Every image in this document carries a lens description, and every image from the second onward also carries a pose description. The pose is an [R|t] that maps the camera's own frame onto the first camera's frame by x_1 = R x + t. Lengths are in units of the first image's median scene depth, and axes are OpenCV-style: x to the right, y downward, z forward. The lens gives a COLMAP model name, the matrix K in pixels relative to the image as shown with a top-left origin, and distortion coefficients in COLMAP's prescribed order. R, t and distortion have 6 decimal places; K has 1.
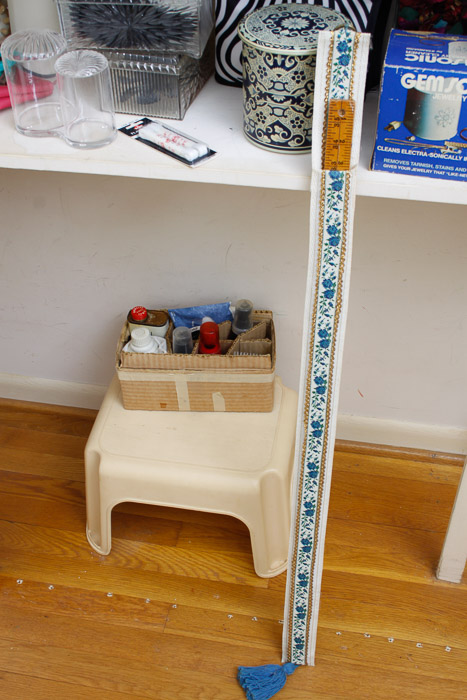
lens RADIAL K [[870.1, 0, 229.4], [0, 870.1, 340.3], [0, 0, 1]] dist [-0.032338, 0.000000]
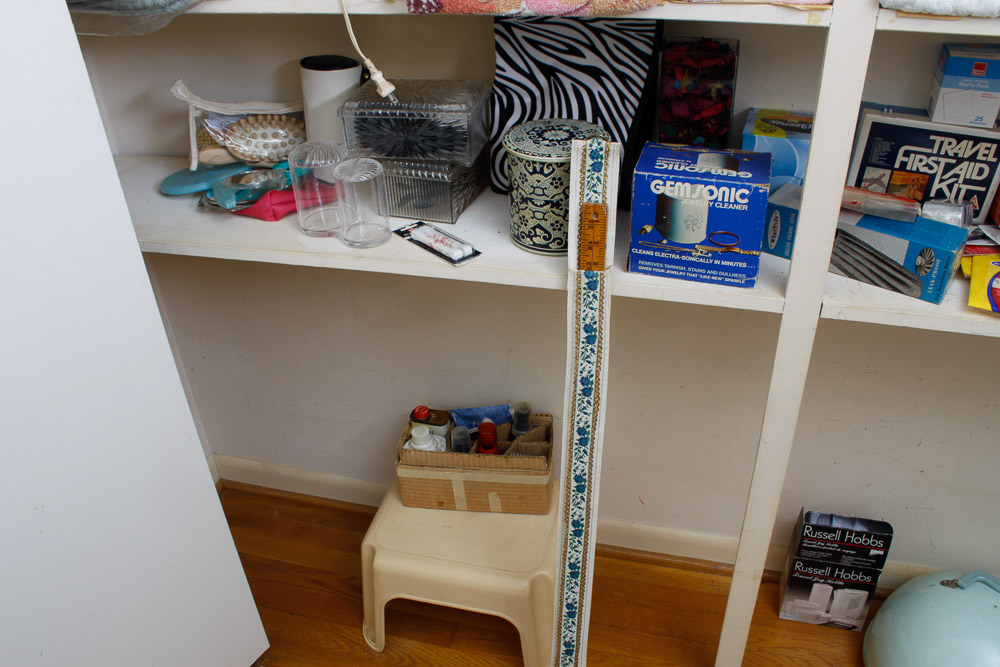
lens RADIAL K [[850.5, 0, 501.0], [0, 850.5, 329.7], [0, 0, 1]] dist [-0.153496, 0.130266]
pose [[0.997298, 0.025834, -0.068770, 0.080819], [-0.035830, 0.988285, -0.148352, 0.025666], [0.064131, 0.150415, 0.986541, 0.007441]]
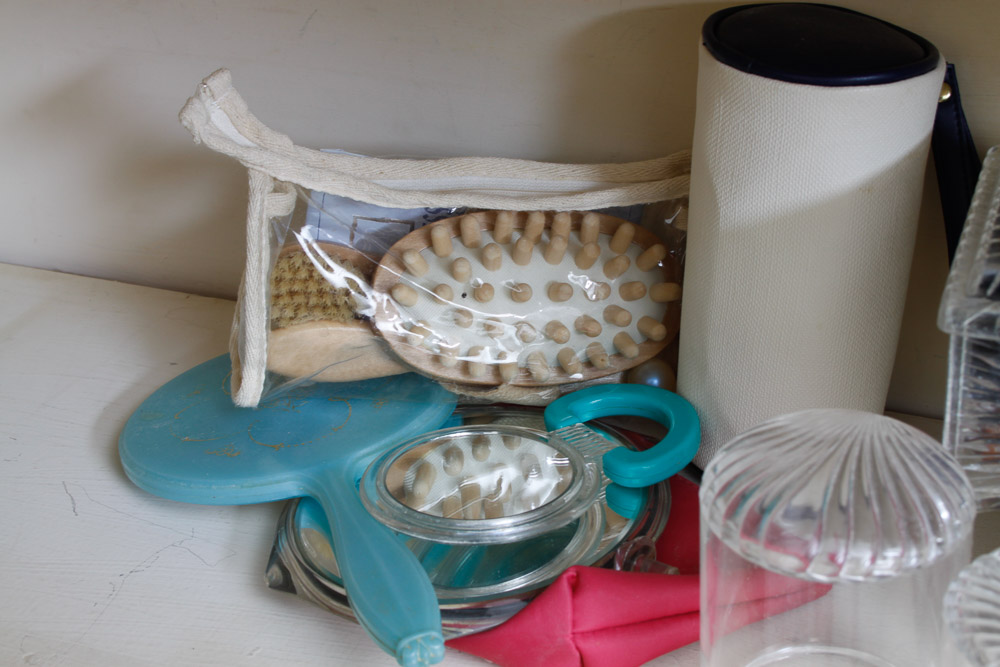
lens RADIAL K [[1741.0, 0, 489.3], [0, 1741.0, 339.6], [0, 0, 1]] dist [0.044746, 0.000000]
pose [[0.971603, 0.083511, -0.221390, -0.212914], [-0.125580, 0.974994, -0.183349, -0.277479], [0.200542, 0.205945, 0.957794, 0.496116]]
